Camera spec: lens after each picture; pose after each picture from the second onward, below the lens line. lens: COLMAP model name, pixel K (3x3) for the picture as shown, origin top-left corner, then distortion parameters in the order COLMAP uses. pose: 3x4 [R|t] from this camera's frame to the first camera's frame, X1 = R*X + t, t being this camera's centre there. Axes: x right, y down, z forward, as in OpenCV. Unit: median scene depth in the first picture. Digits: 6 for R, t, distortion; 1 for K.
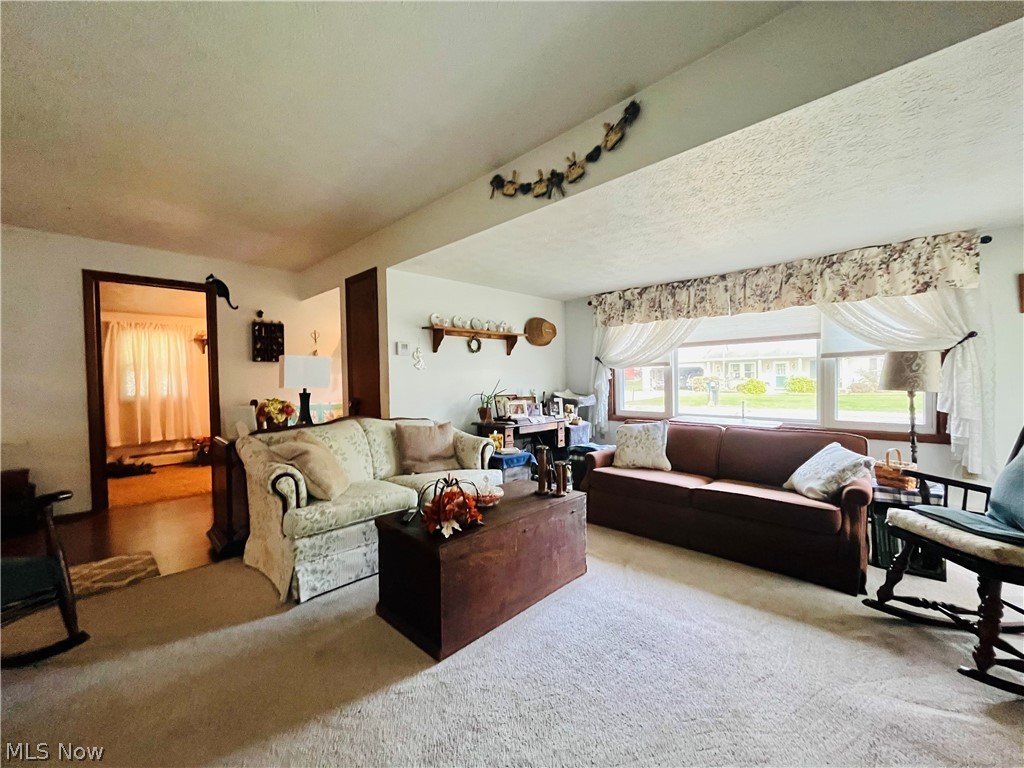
lens RADIAL K [[412.9, 0, 511.9], [0, 412.9, 388.1], [0, 0, 1]] dist [-0.004945, 0.000433]
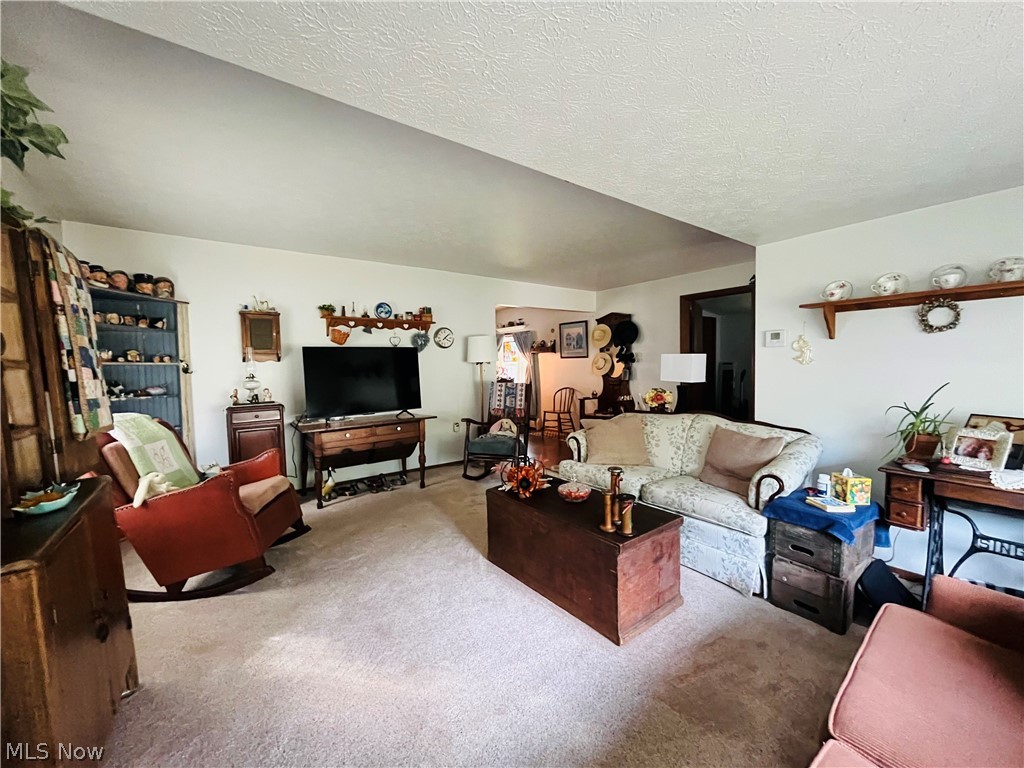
lens RADIAL K [[412.9, 0, 511.9], [0, 412.9, 388.1], [0, 0, 1]] dist [-0.004945, 0.000433]
pose [[-0.144386, 0.077651, -0.986470, 0.773655], [-0.003604, 0.996868, 0.078997, -0.075566], [0.989515, 0.014961, -0.143654, 0.757994]]
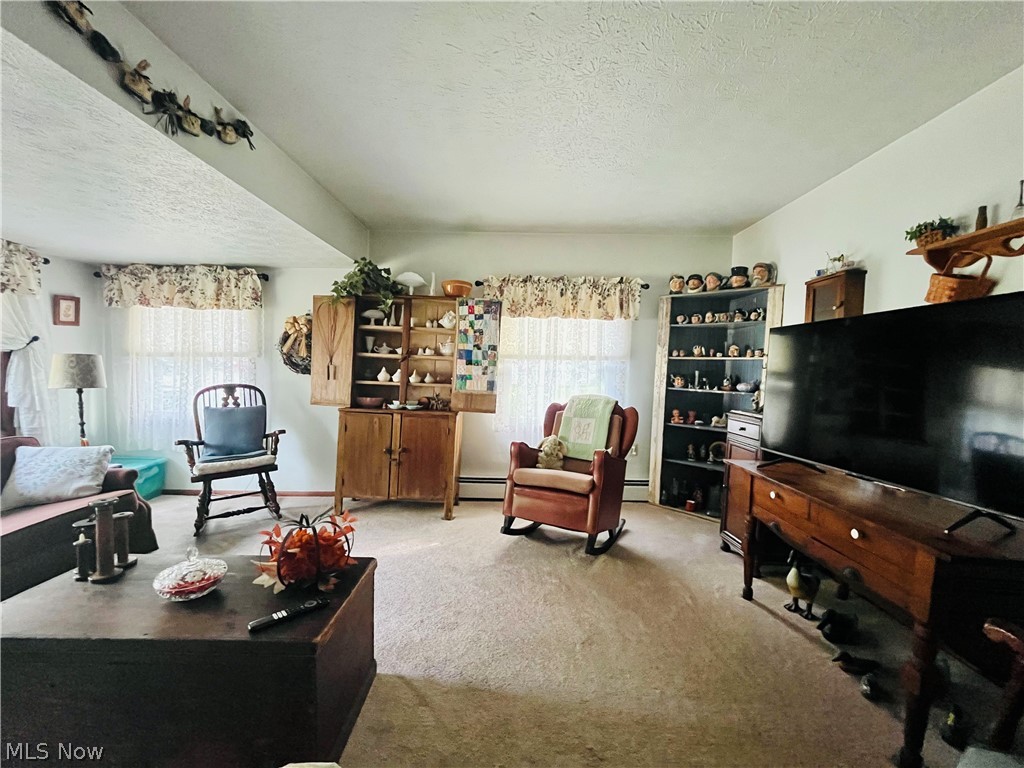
lens RADIAL K [[412.9, 0, 511.9], [0, 412.9, 388.1], [0, 0, 1]] dist [-0.004945, 0.000433]
pose [[-0.703531, -0.029311, 0.710060, -0.620235], [0.012380, 0.998492, 0.053483, -0.034823], [-0.710557, 0.046417, -0.702107, 0.821060]]
